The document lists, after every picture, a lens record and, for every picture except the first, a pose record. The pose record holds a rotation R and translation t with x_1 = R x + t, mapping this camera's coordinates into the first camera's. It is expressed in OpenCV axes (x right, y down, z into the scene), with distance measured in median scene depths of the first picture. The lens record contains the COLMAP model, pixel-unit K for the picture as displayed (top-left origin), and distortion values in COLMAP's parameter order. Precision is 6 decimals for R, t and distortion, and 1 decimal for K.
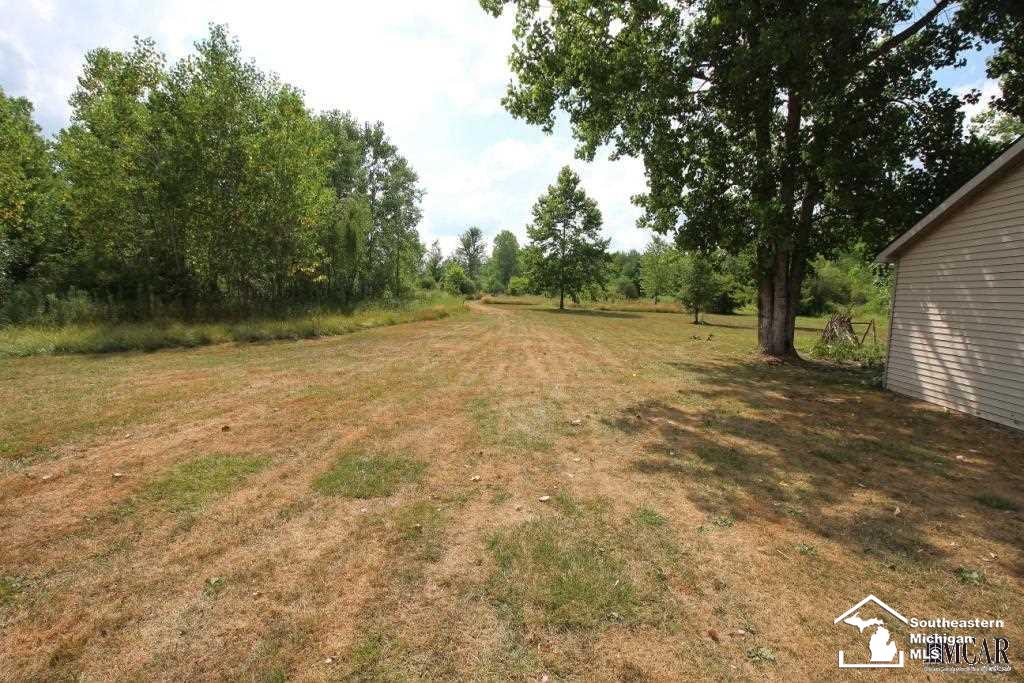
lens RADIAL K [[478.9, 0, 512.0], [0, 478.9, 341.5], [0, 0, 1]] dist [-0.001320, -0.000139]
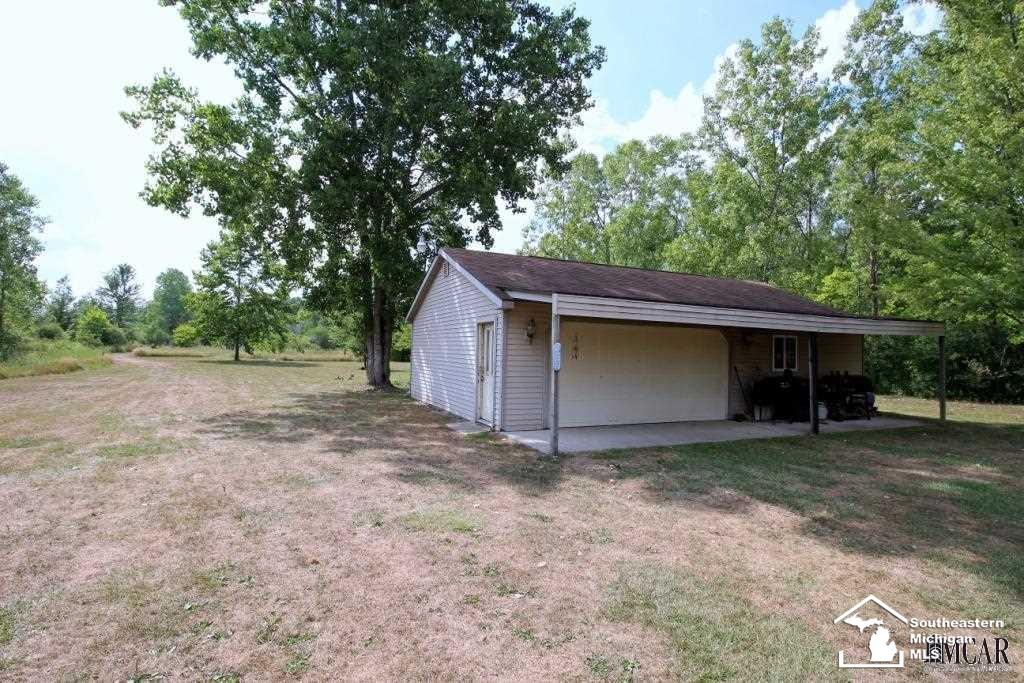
lens RADIAL K [[522.9, 0, 511.3], [0, 522.9, 335.7], [0, 0, 1]] dist [-0.000597, -0.001026]
pose [[0.849759, 0.003537, 0.527160, 0.020830], [0.057287, 0.993436, -0.099010, 0.016827], [-0.524050, 0.114334, 0.843978, -0.153759]]
